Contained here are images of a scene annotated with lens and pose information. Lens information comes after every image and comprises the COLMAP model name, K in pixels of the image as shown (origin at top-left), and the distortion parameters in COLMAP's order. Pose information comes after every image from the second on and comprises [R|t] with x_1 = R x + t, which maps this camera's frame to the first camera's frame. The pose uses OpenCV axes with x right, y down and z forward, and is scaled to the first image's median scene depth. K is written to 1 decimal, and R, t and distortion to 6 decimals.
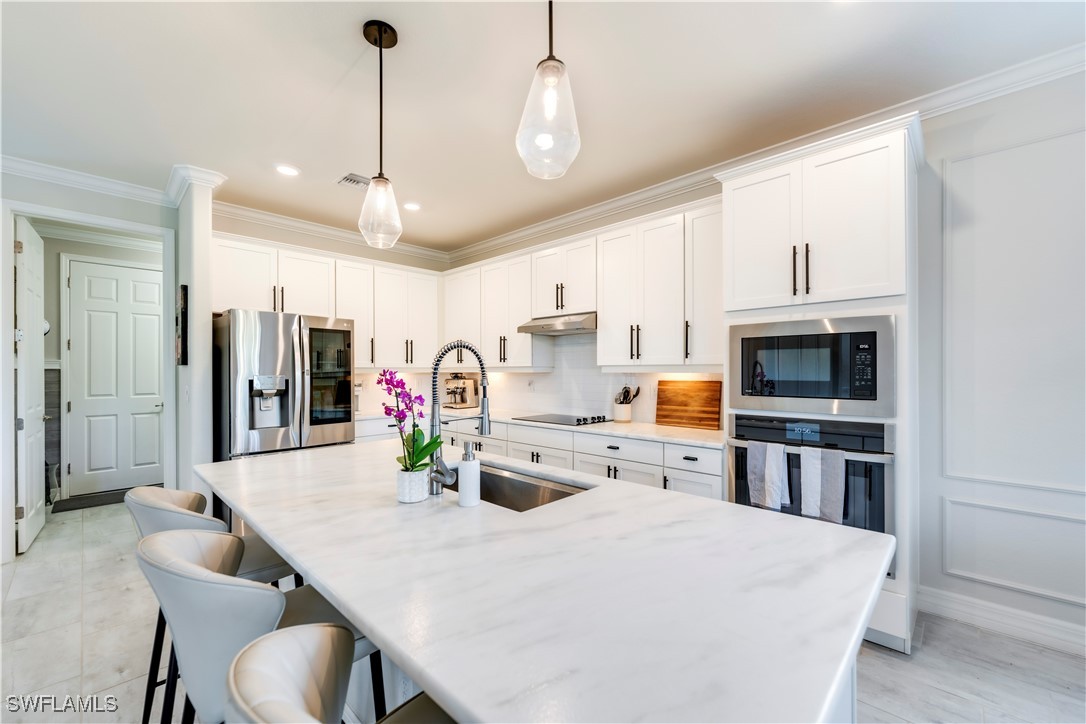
lens RADIAL K [[440.9, 0, 543.0], [0, 440.9, 362.0], [0, 0, 1]] dist [-0.000824, -0.000062]
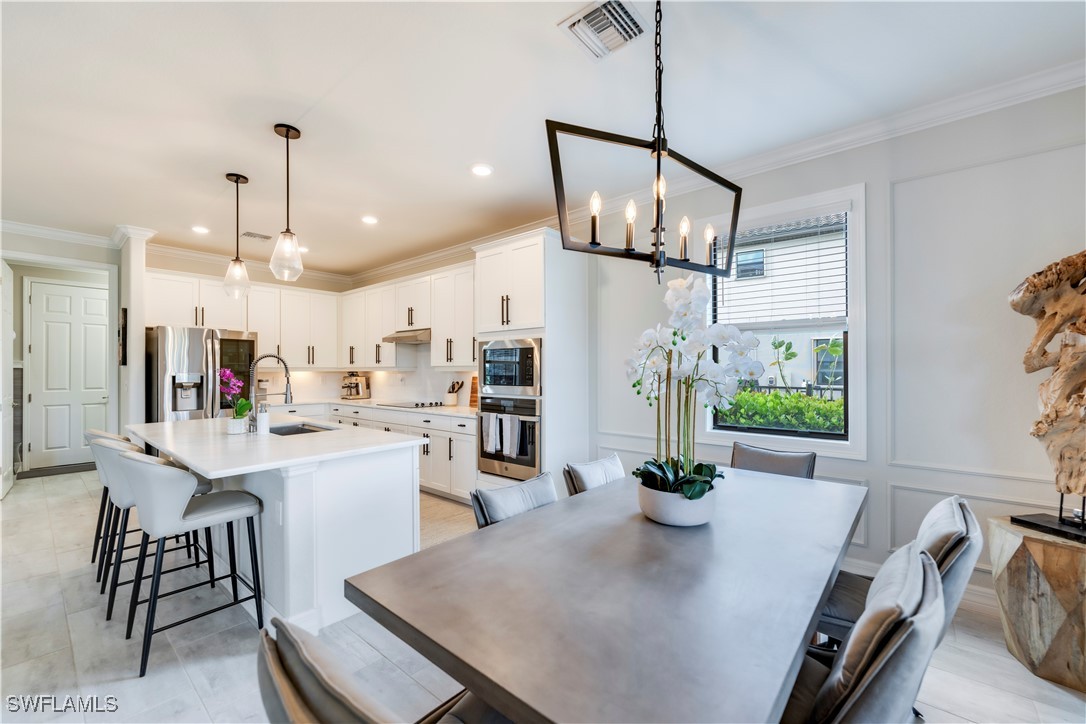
lens RADIAL K [[440.4, 0, 543.0], [0, 440.4, 362.0], [0, 0, 1]] dist [0.000762, 0.000119]
pose [[0.998130, 0.002616, 0.061073, 0.397820], [-0.002561, 0.999996, -0.000980, -0.005213], [-0.061075, 0.000822, 0.998133, -0.444323]]
